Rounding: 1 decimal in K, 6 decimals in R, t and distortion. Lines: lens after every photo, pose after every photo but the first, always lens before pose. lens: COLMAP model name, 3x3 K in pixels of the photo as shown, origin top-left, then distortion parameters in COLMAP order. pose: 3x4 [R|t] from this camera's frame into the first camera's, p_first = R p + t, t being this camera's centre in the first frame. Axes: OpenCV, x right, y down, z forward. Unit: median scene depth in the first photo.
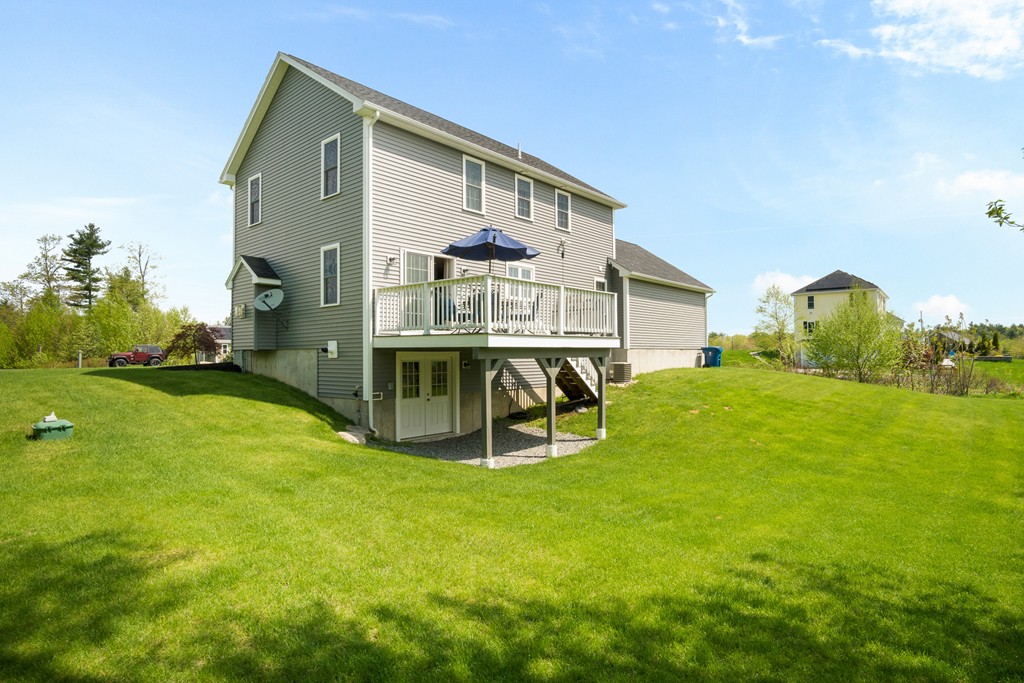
lens RADIAL K [[539.2, 0, 512.1], [0, 539.2, 342.7], [0, 0, 1]] dist [-0.000874, -0.000043]
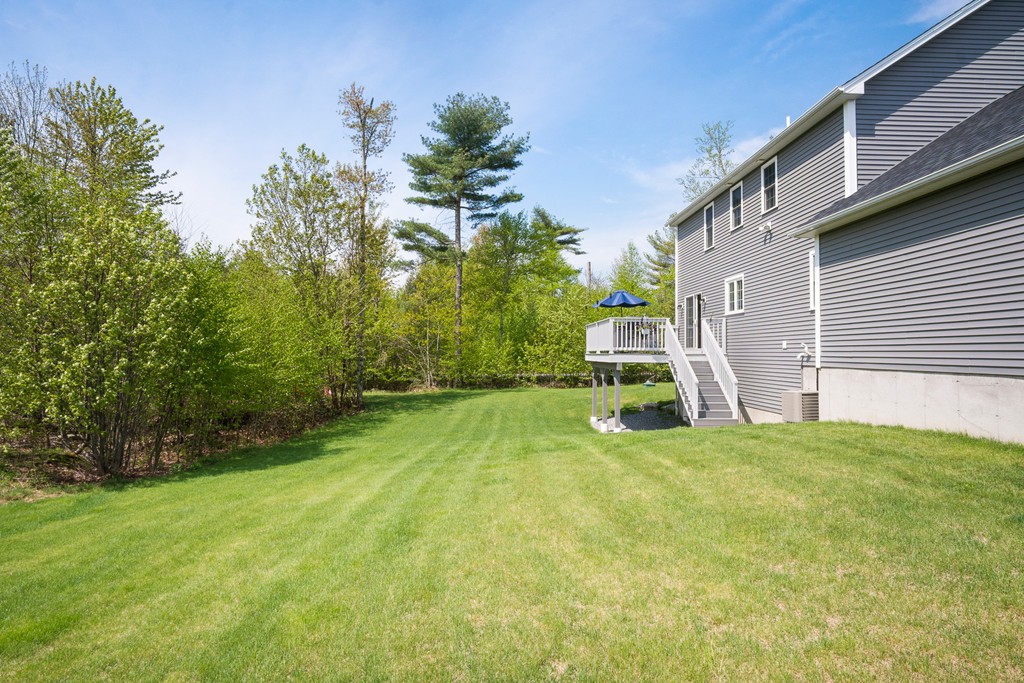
lens RADIAL K [[539.2, 0, 515.6], [0, 539.2, 341.7], [0, 0, 1]] dist [-0.000874, -0.000043]
pose [[-0.734381, -0.006503, -0.678707, 0.894266], [0.014892, 0.999559, -0.025691, -0.003991], [0.678574, -0.028974, -0.733960, 1.312394]]
